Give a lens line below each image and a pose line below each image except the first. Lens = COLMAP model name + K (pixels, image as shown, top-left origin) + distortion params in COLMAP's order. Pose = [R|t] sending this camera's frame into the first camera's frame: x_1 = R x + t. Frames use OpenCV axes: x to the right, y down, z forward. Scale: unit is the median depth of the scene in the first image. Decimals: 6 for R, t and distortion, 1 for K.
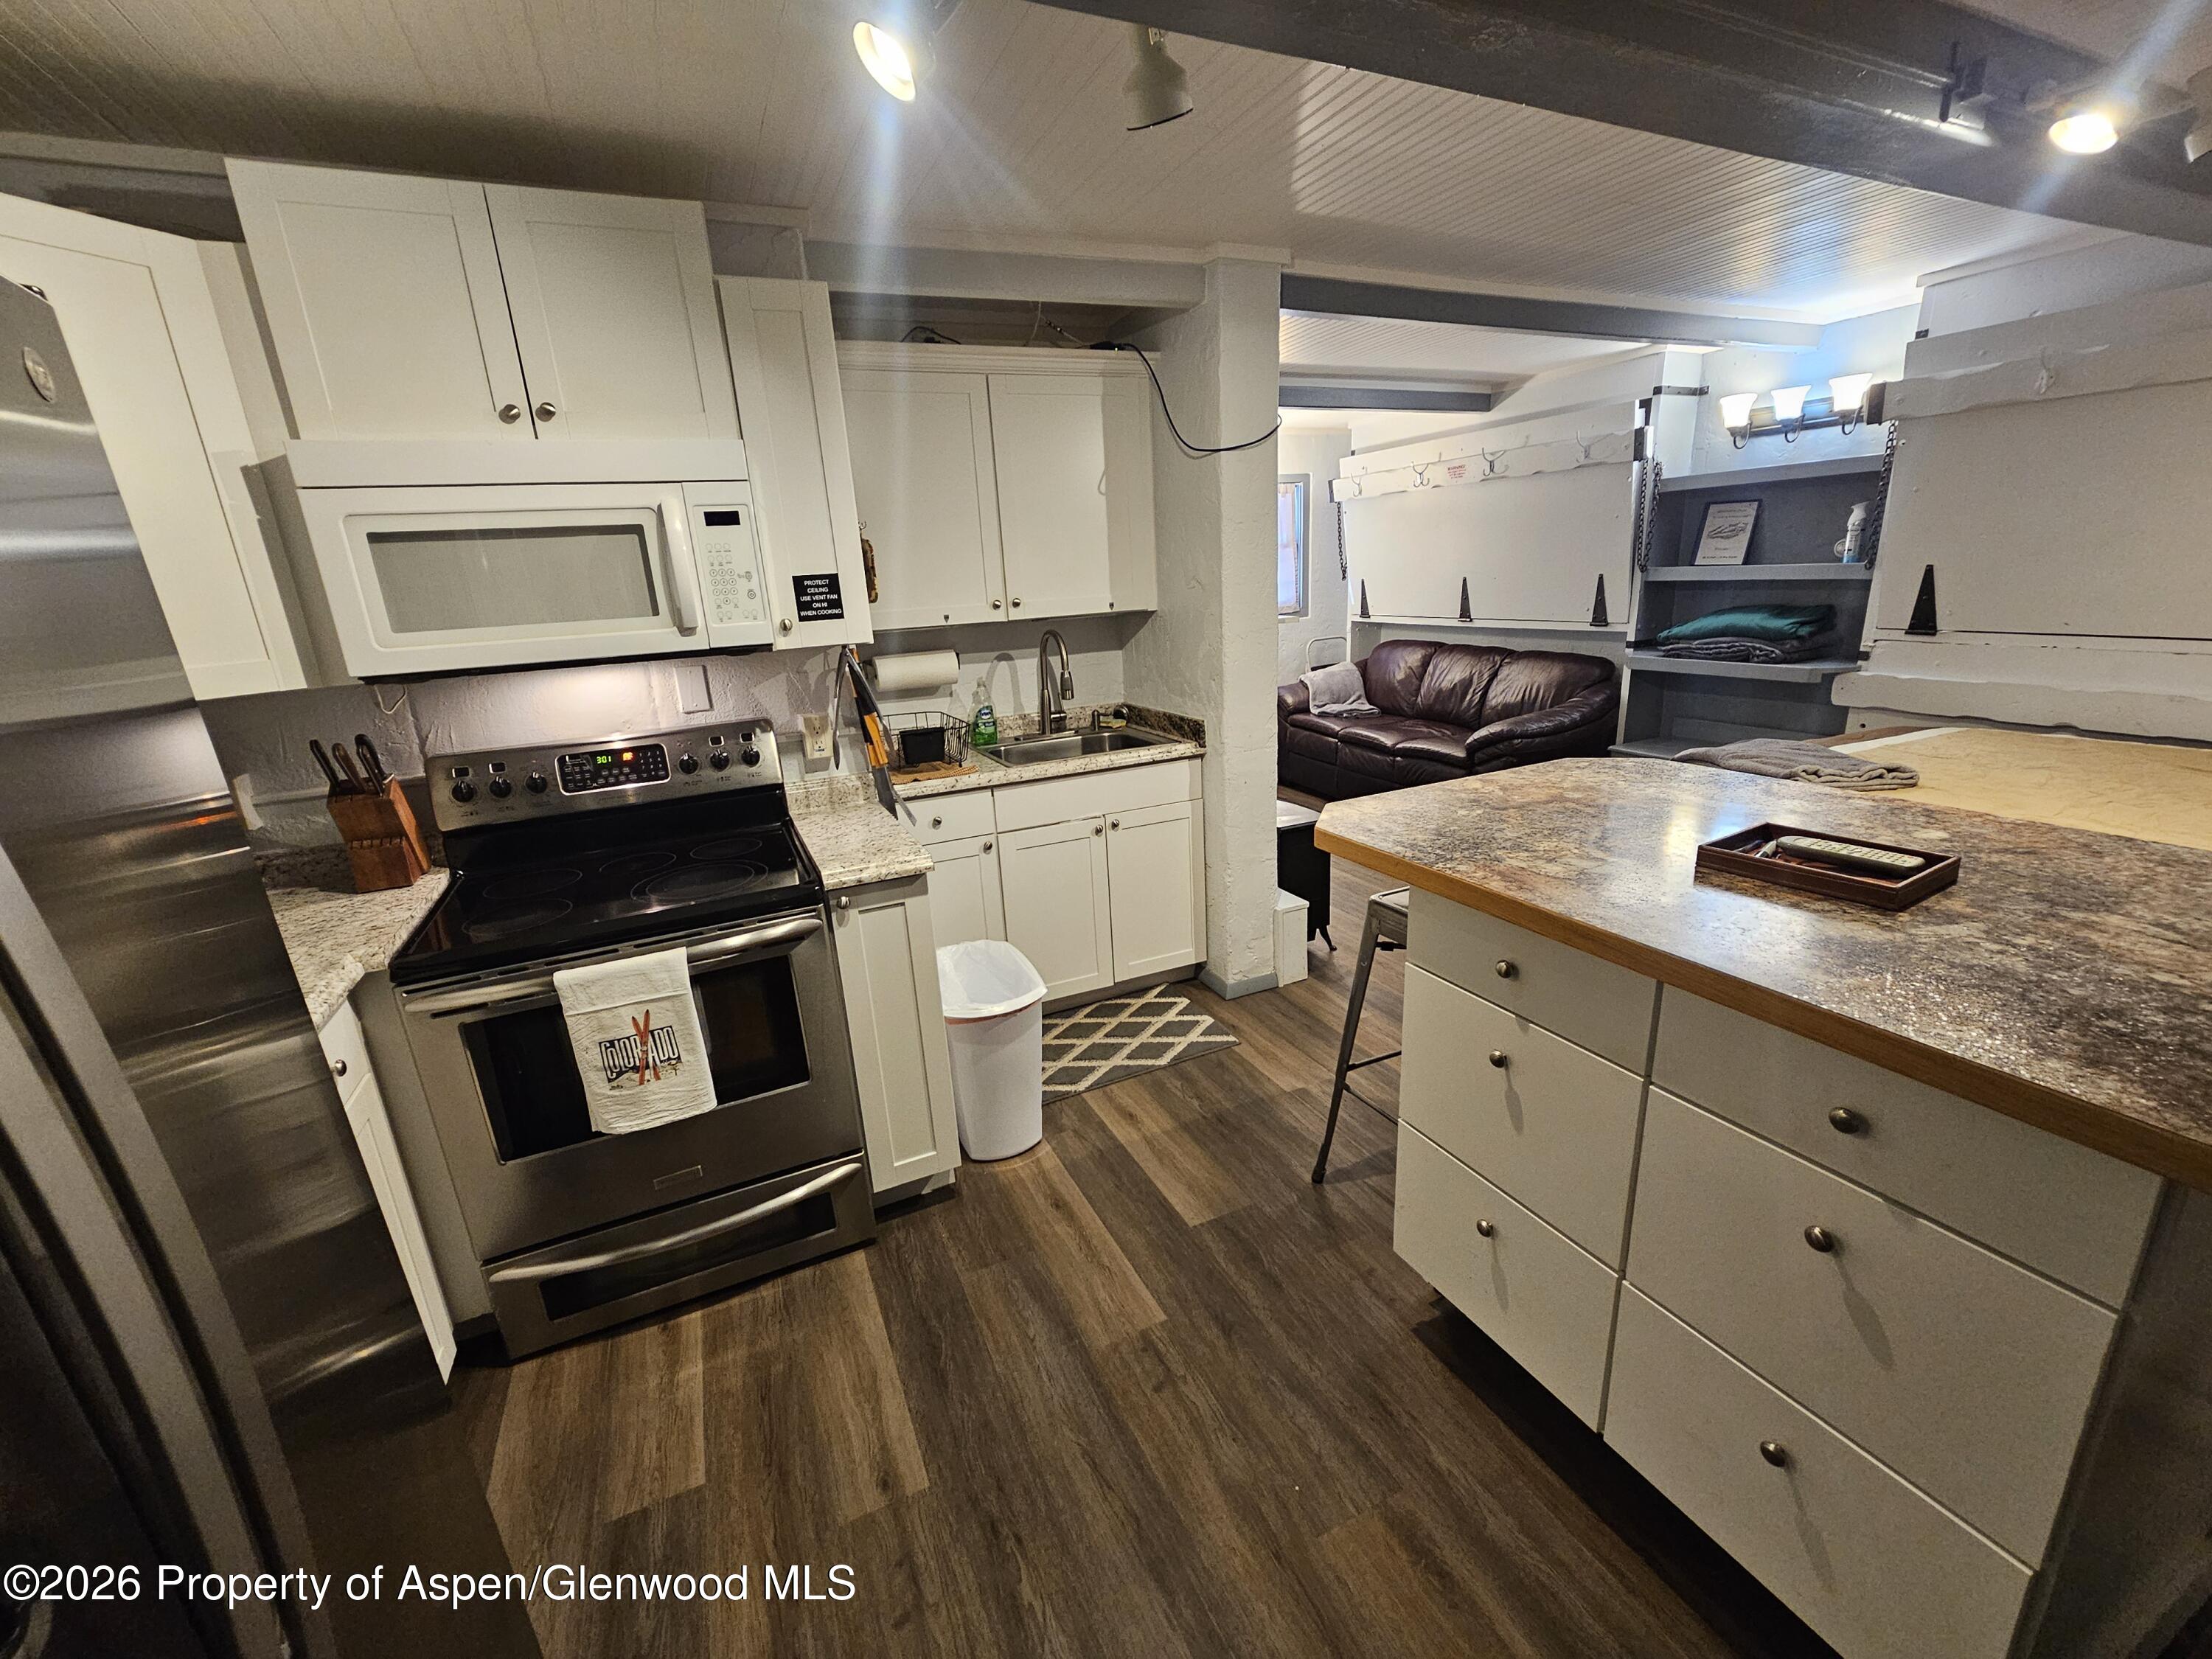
lens RADIAL K [[906.3, 0, 1101.6], [0, 906.3, 847.6], [0, 0, 1]] dist [-0.000983, -0.000996]
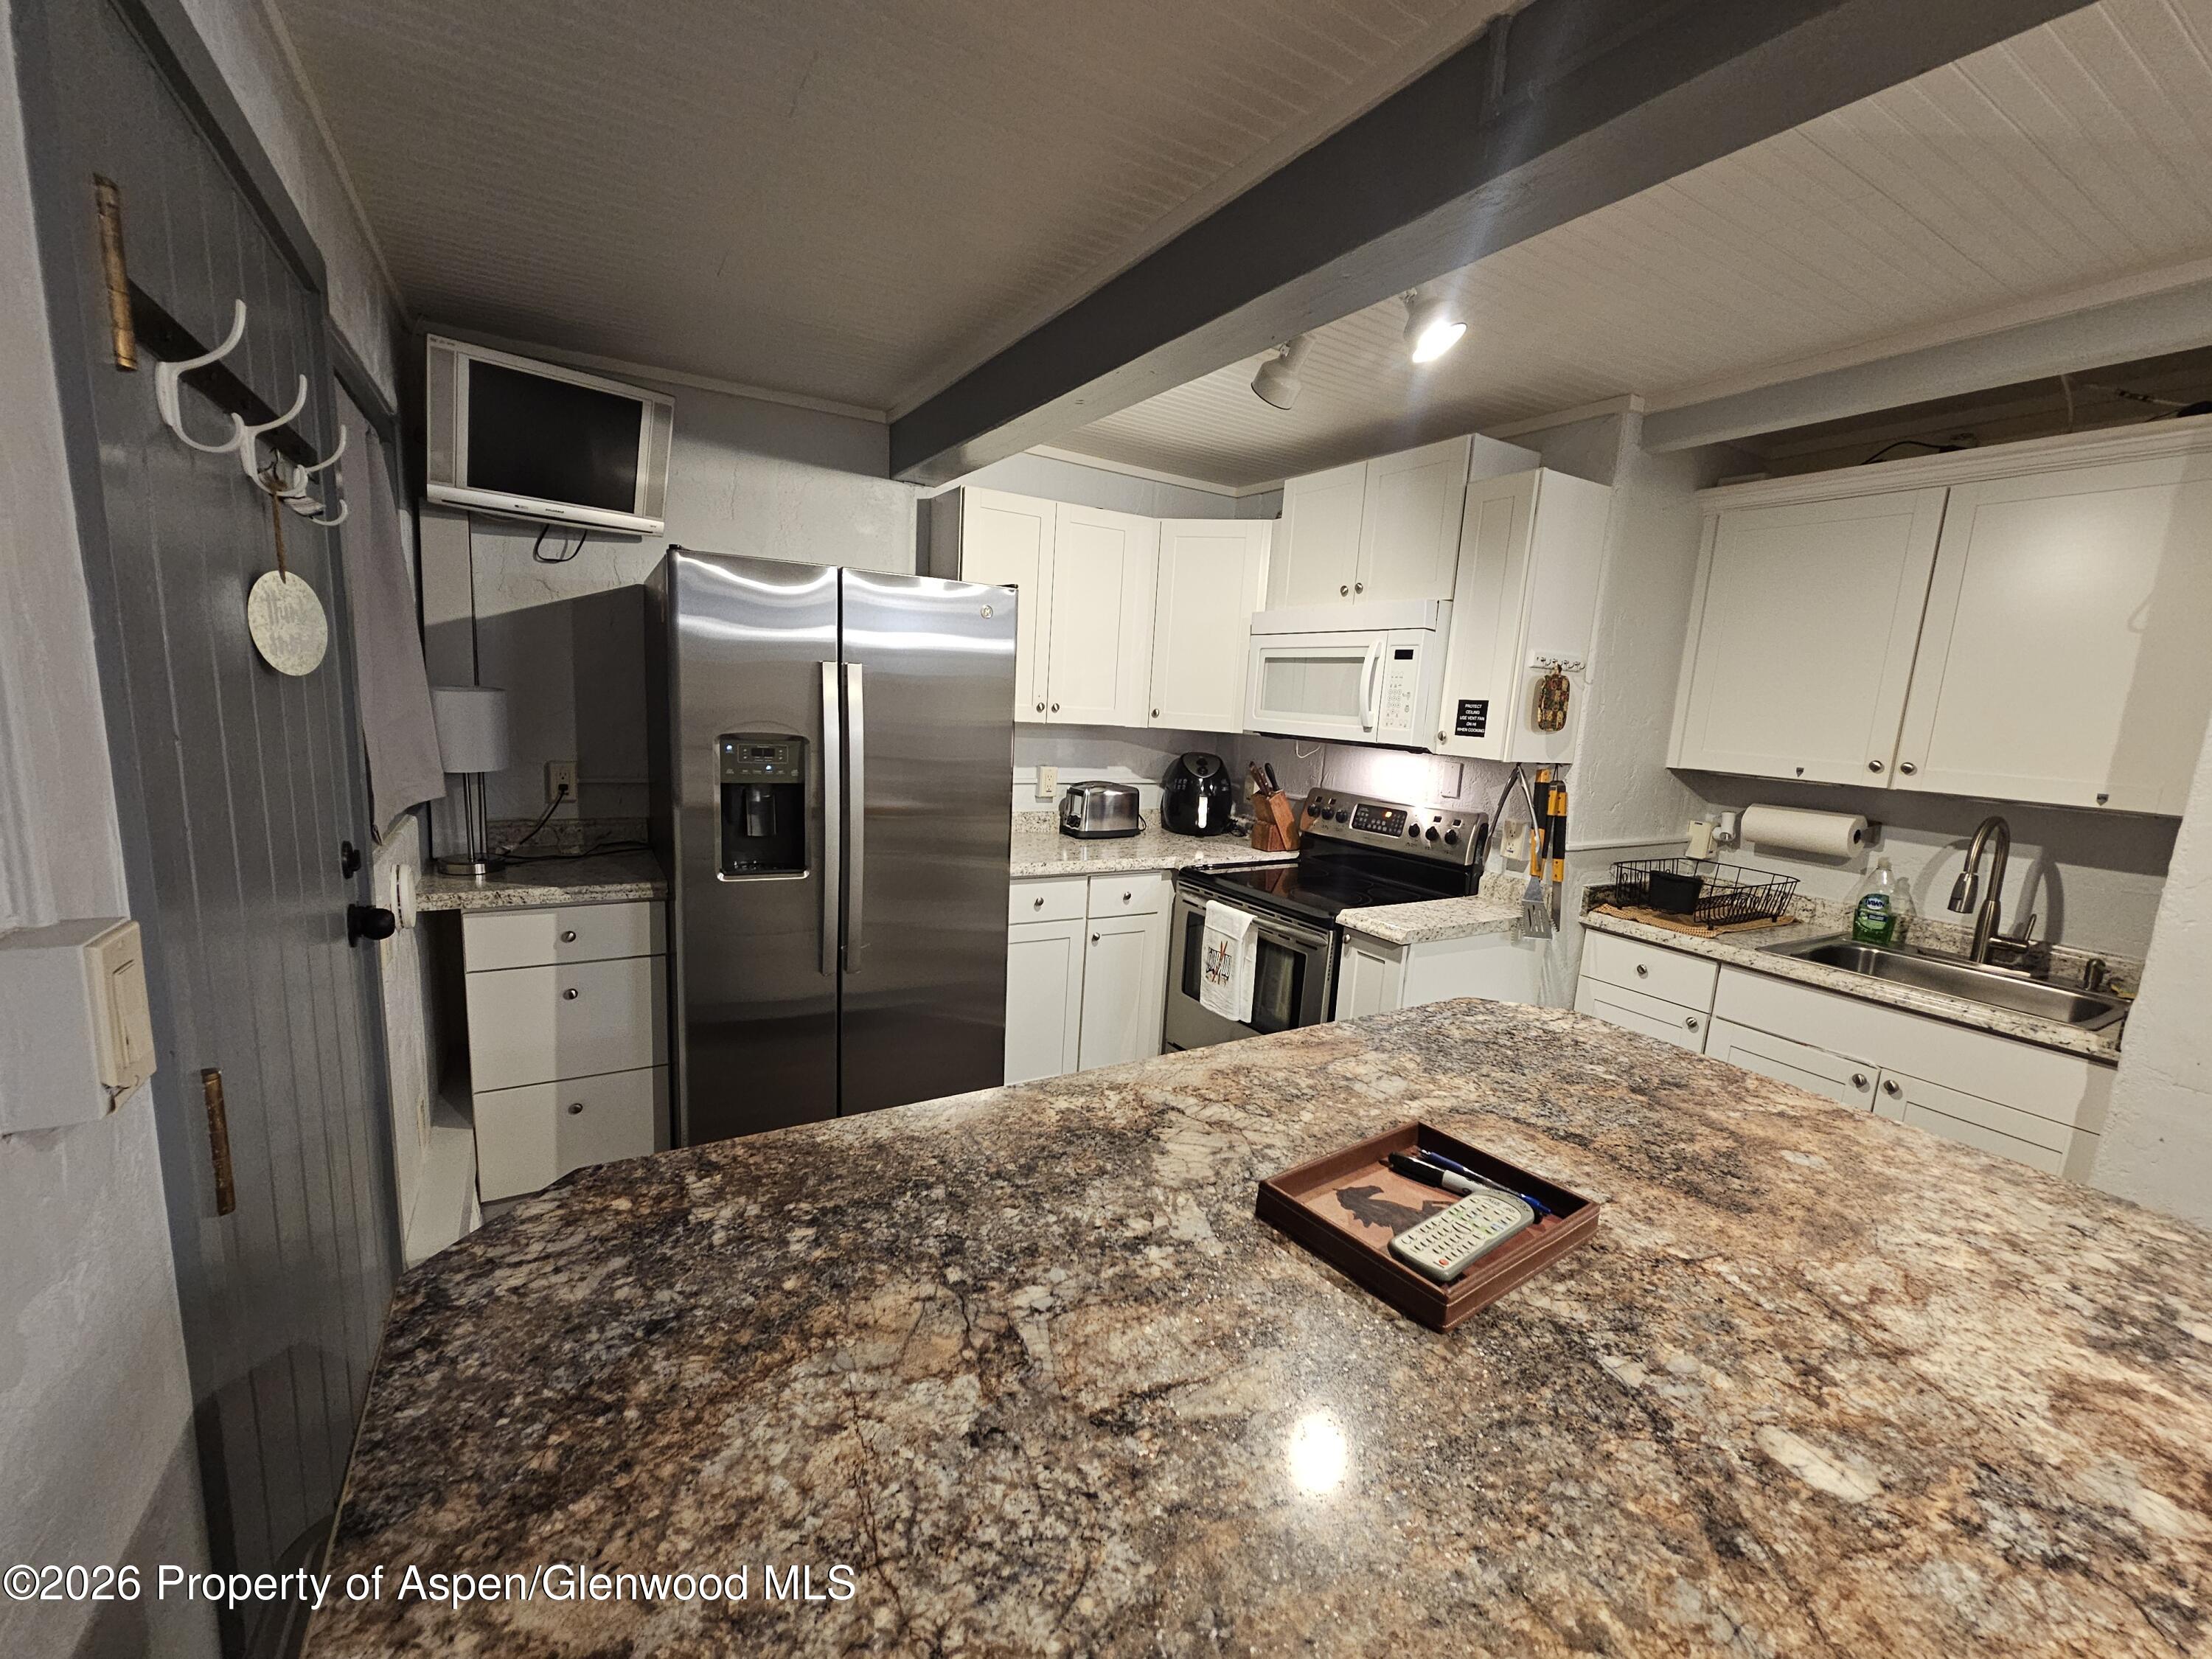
lens RADIAL K [[906.3, 0, 1102.8], [0, 906.3, 850.1], [0, 0, 1]] dist [-0.000983, -0.000996]
pose [[0.099693, 0.231311, -0.967759, 0.844875], [-0.345396, 0.920171, 0.184356, -0.162533], [0.933147, 0.315881, 0.171628, 0.374676]]
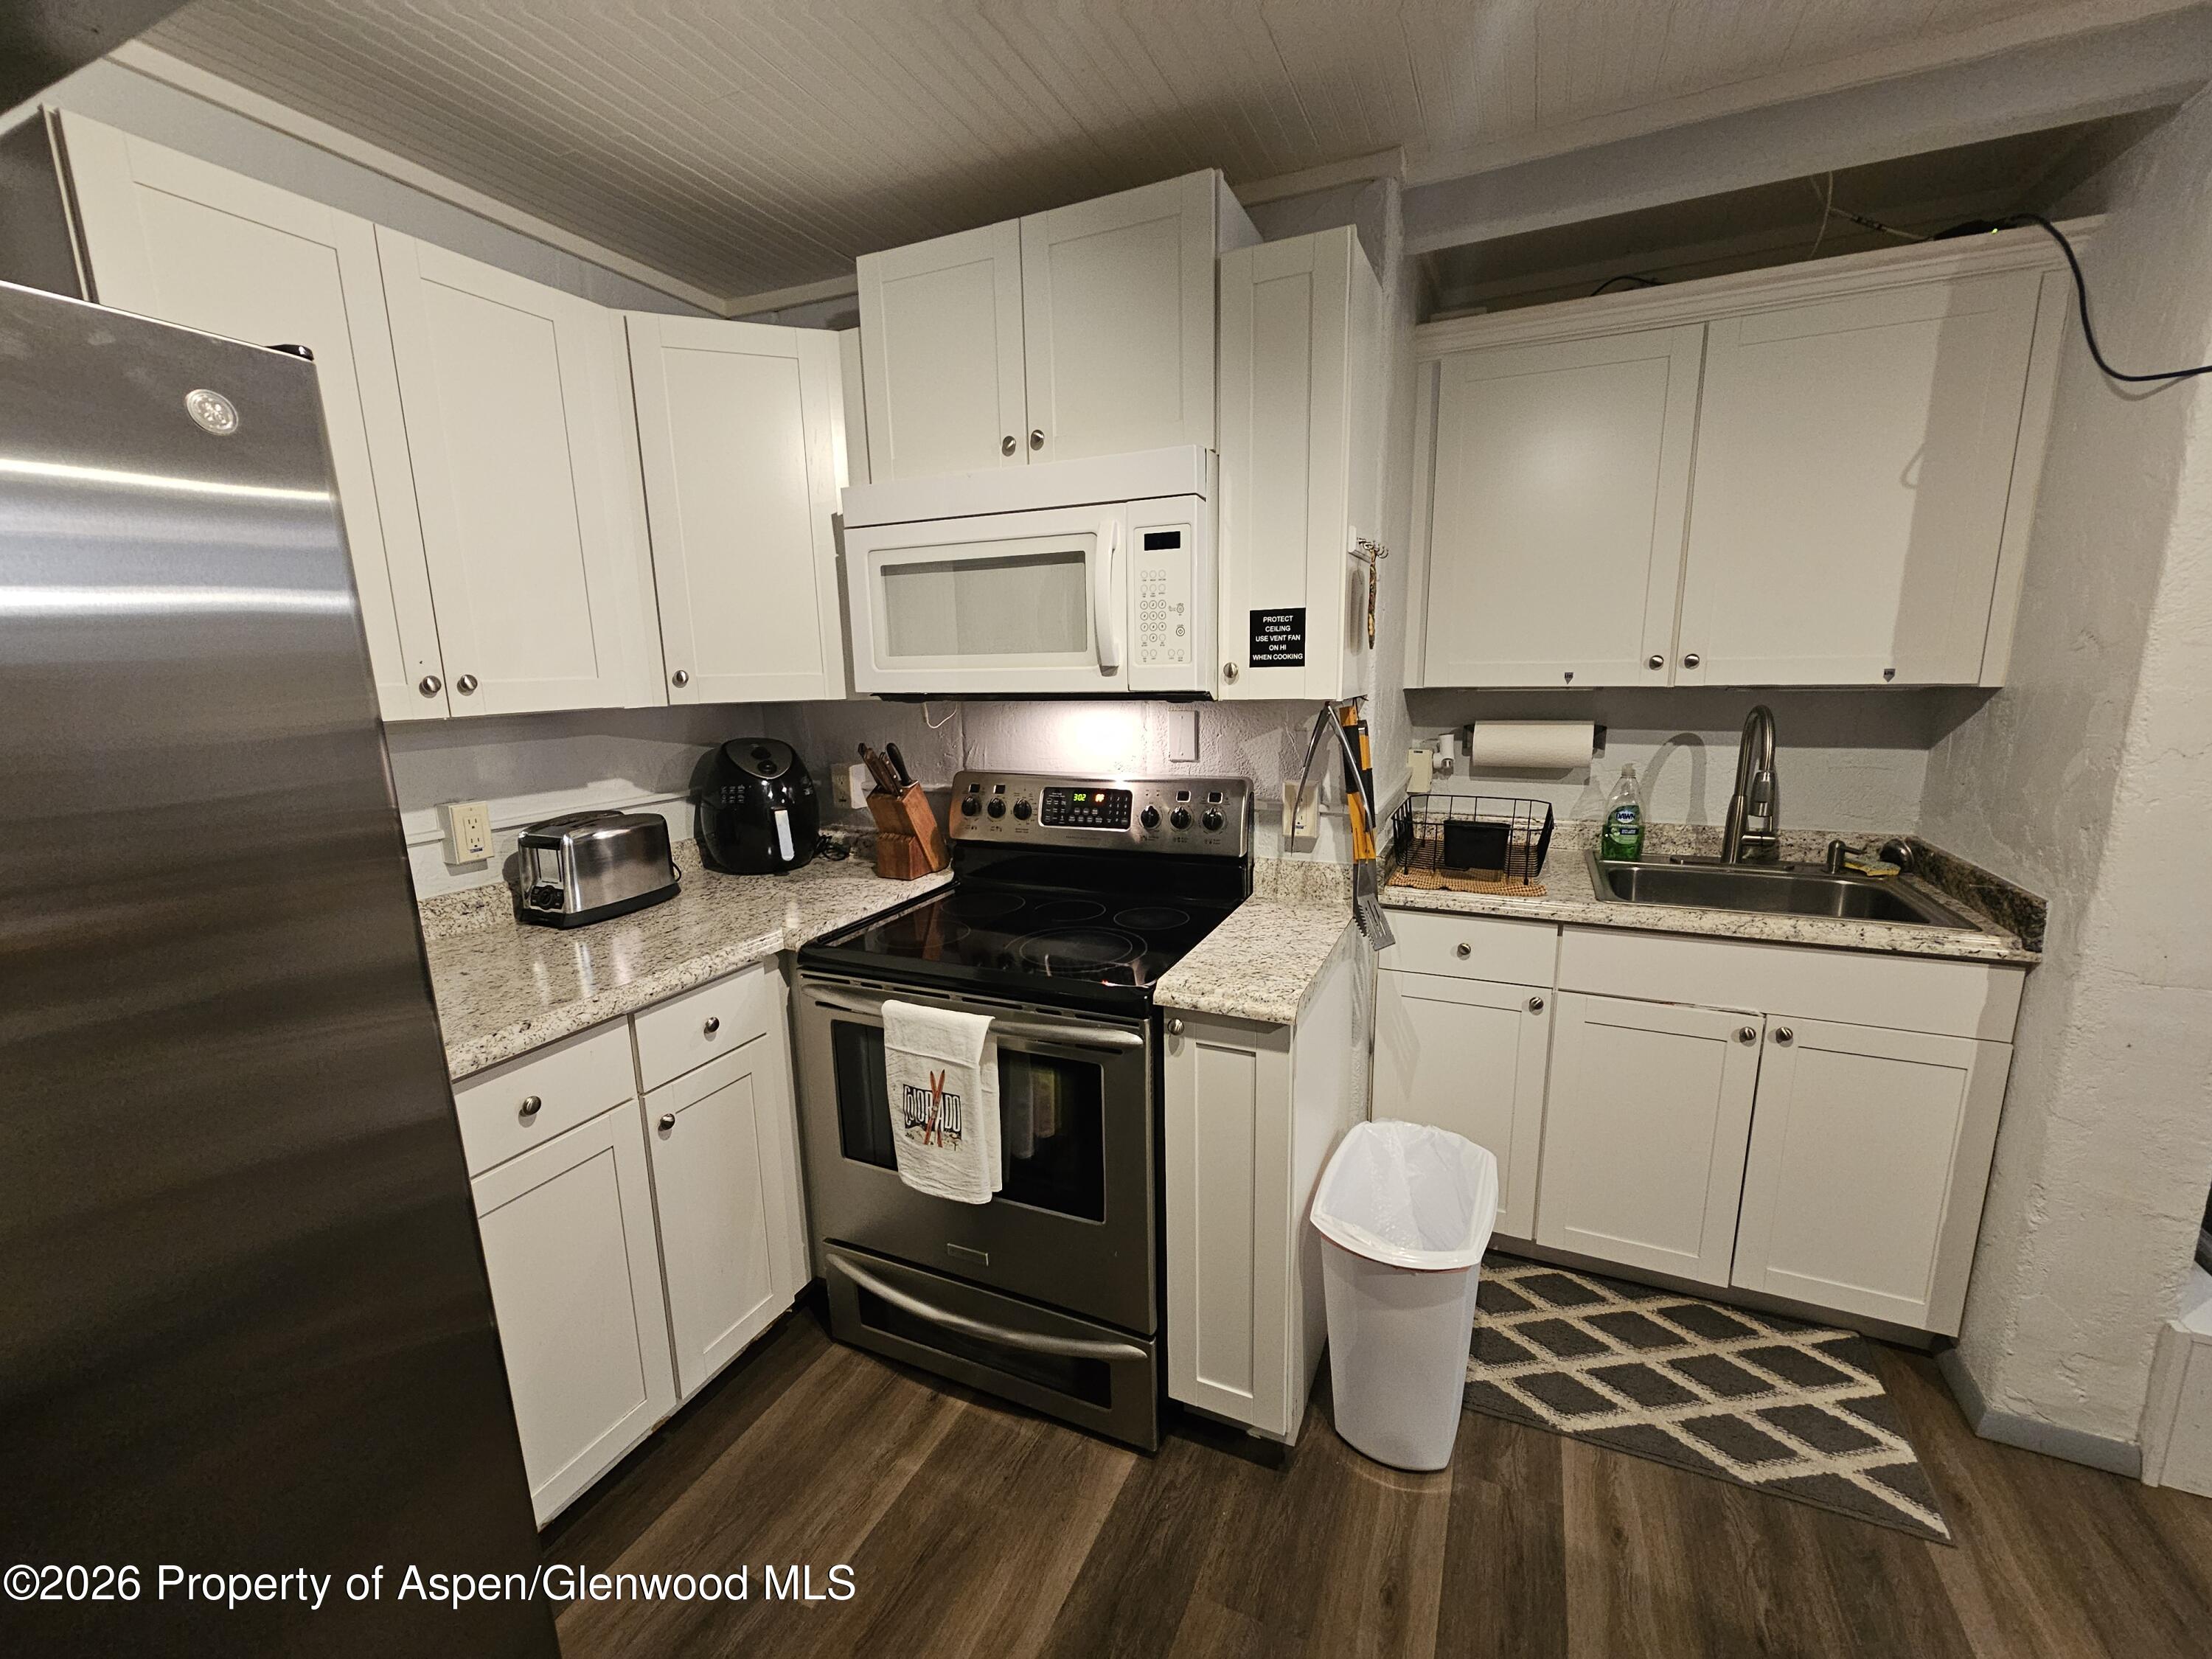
lens RADIAL K [[906.3, 0, 1102.7], [0, 906.3, 844.6], [0, 0, 1]] dist [-0.000983, -0.000996]
pose [[0.652988, 0.193112, -0.732335, 0.192442], [-0.233705, 0.971137, 0.047700, -0.102861], [0.720409, 0.140003, 0.679272, 0.377752]]
